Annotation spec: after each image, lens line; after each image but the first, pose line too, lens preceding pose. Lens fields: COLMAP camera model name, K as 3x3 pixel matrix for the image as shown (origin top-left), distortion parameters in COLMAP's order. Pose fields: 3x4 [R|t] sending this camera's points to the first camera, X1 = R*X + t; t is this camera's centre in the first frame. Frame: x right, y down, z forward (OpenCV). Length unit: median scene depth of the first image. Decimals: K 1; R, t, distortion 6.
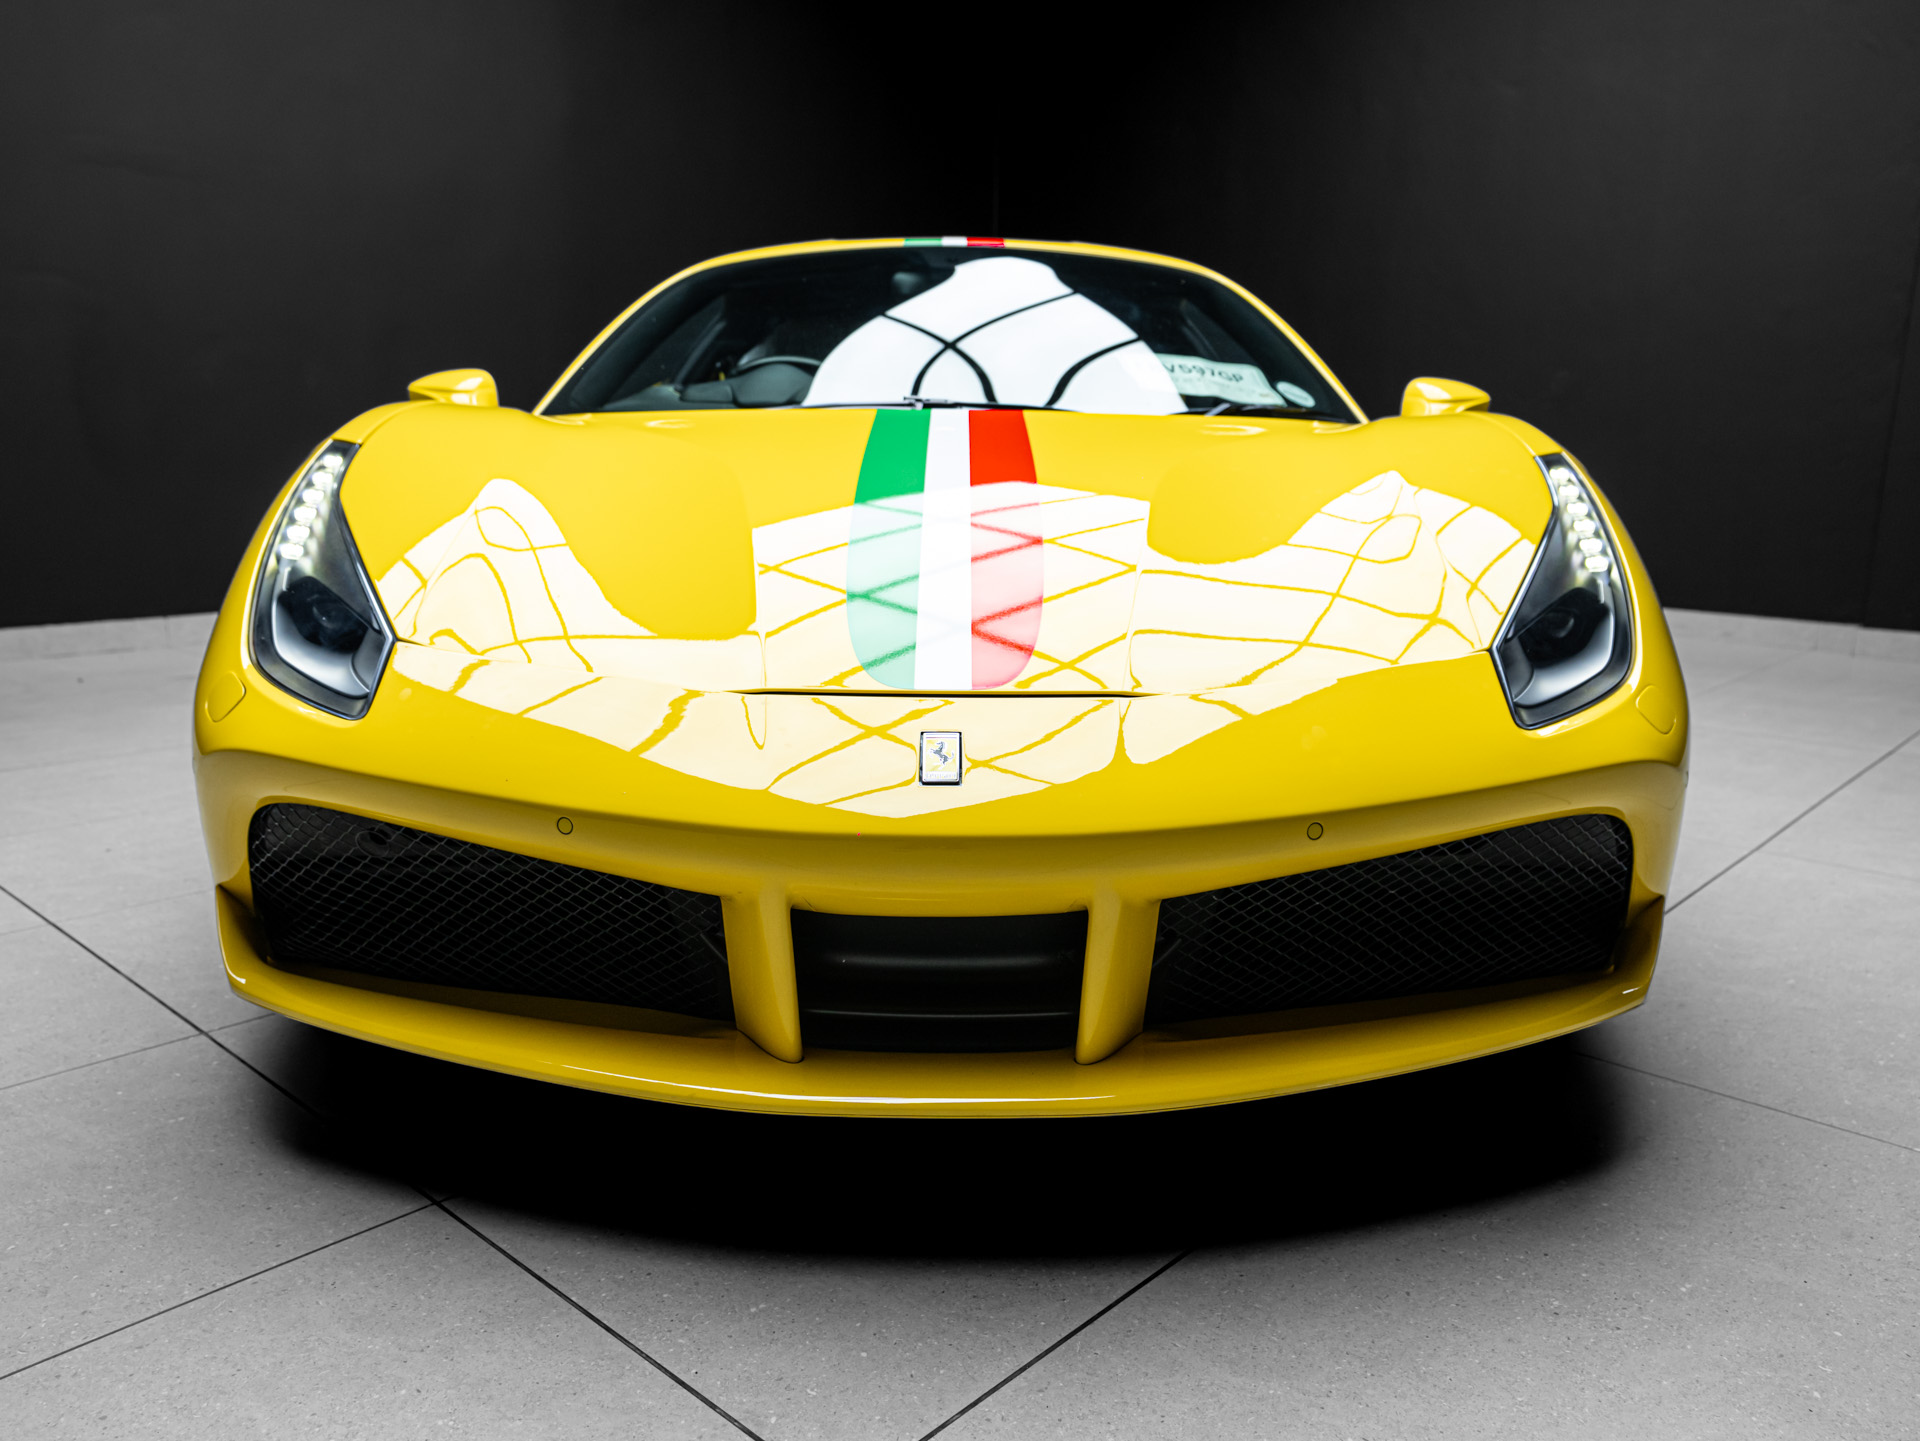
lens RADIAL K [[1438.0, 0, 960.0], [0, 1438.0, 720.5], [0, 0, 1]] dist [-0.023107, 0.056687]
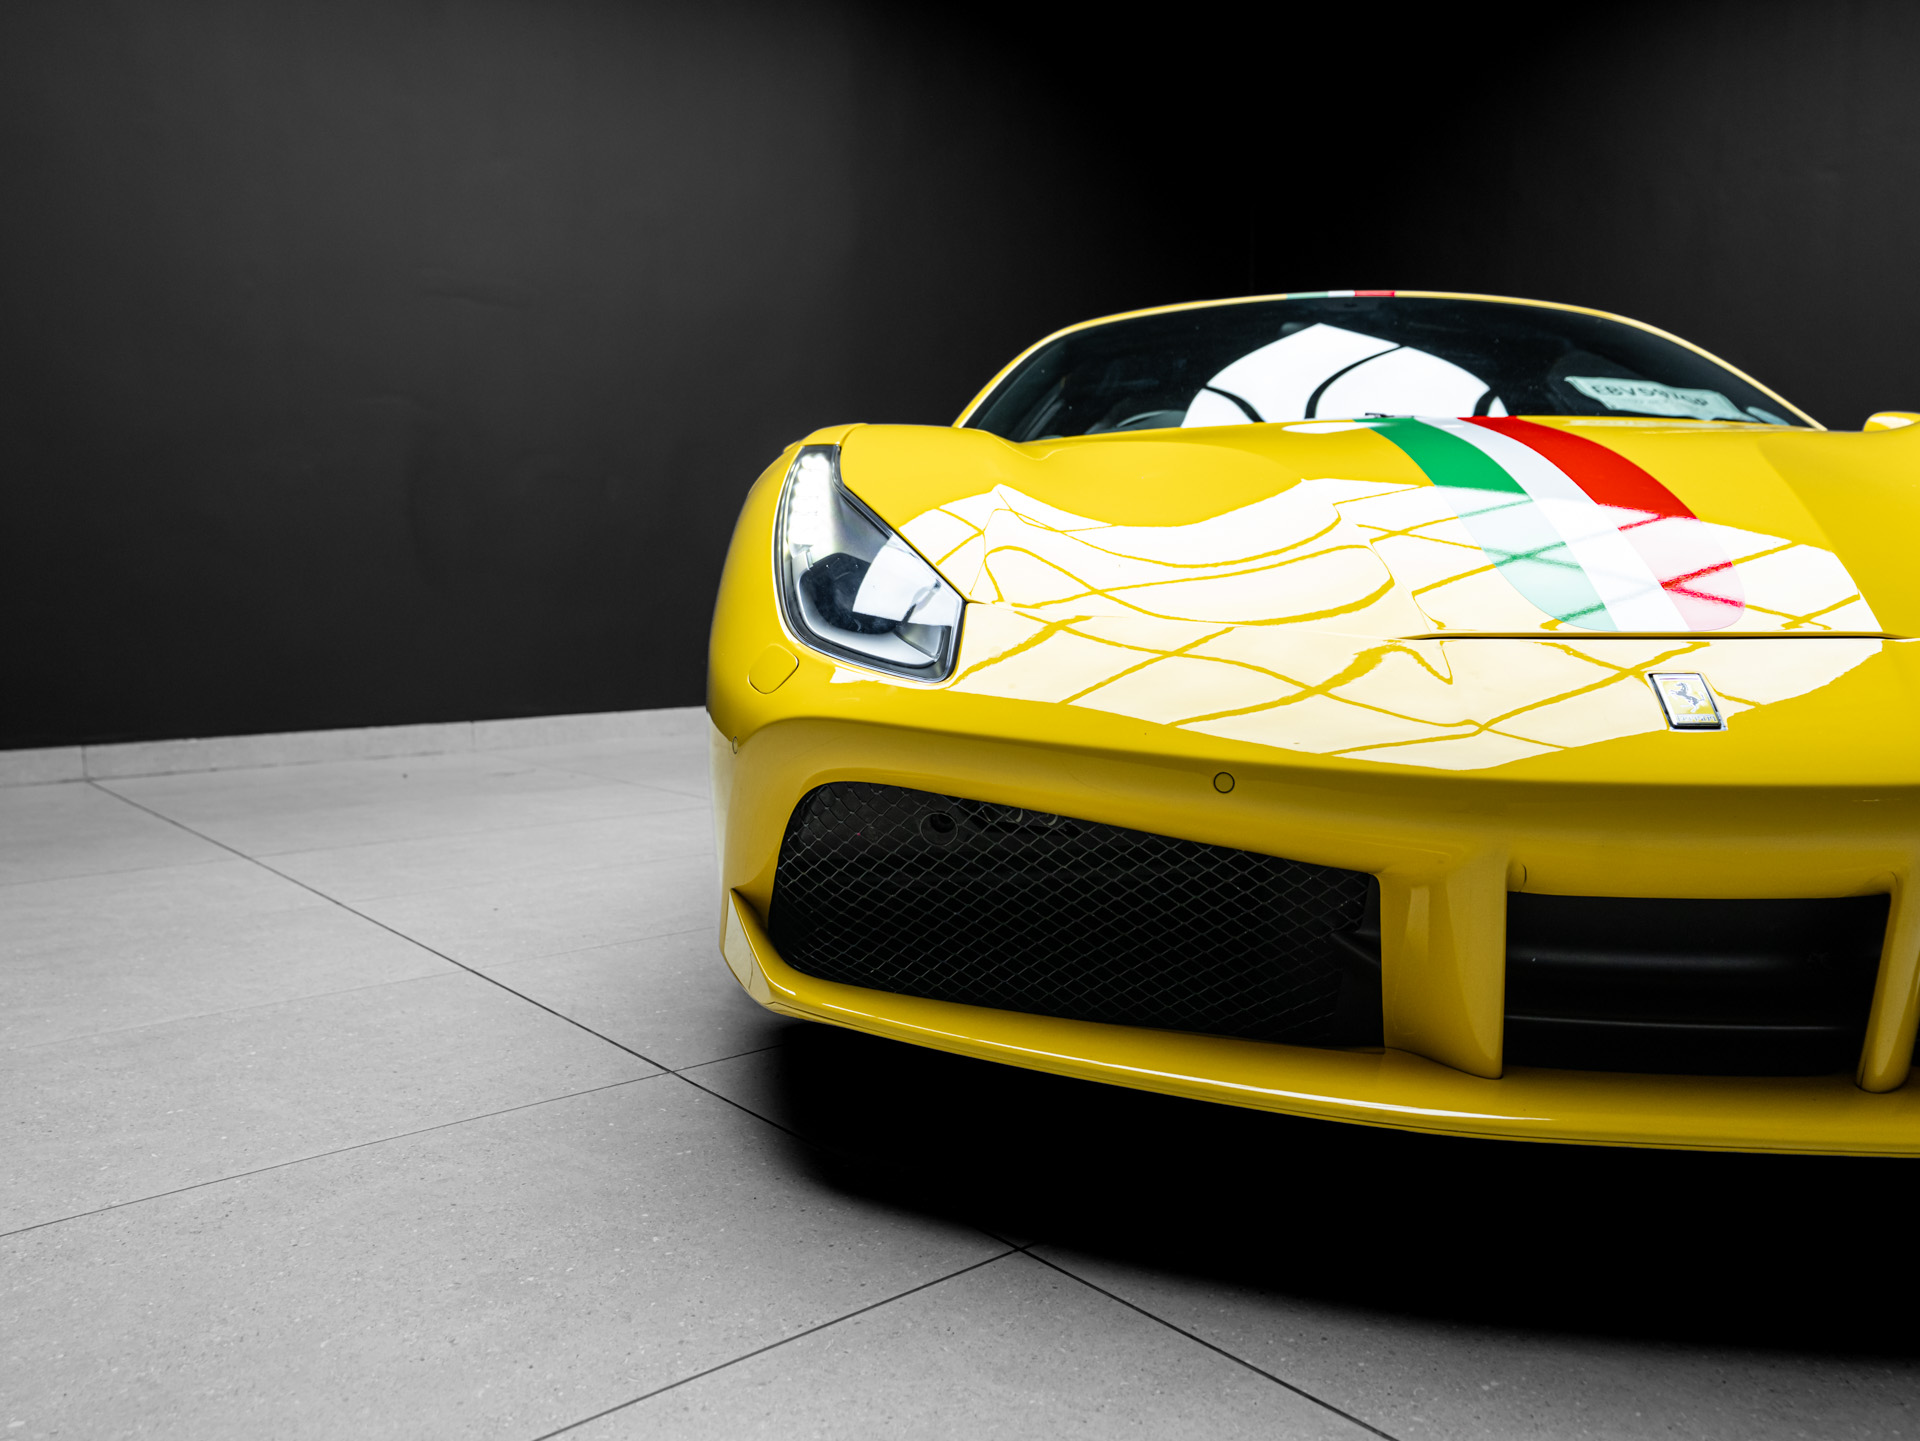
lens RADIAL K [[1438.0, 0, 960.0], [0, 1438.0, 720.5], [0, 0, 1]] dist [-0.023107, 0.056687]
pose [[0.992559, -0.003160, -0.121723, -0.289381], [-0.010180, 0.994009, -0.108819, 0.115902], [0.121338, 0.109249, 0.986581, 0.123093]]
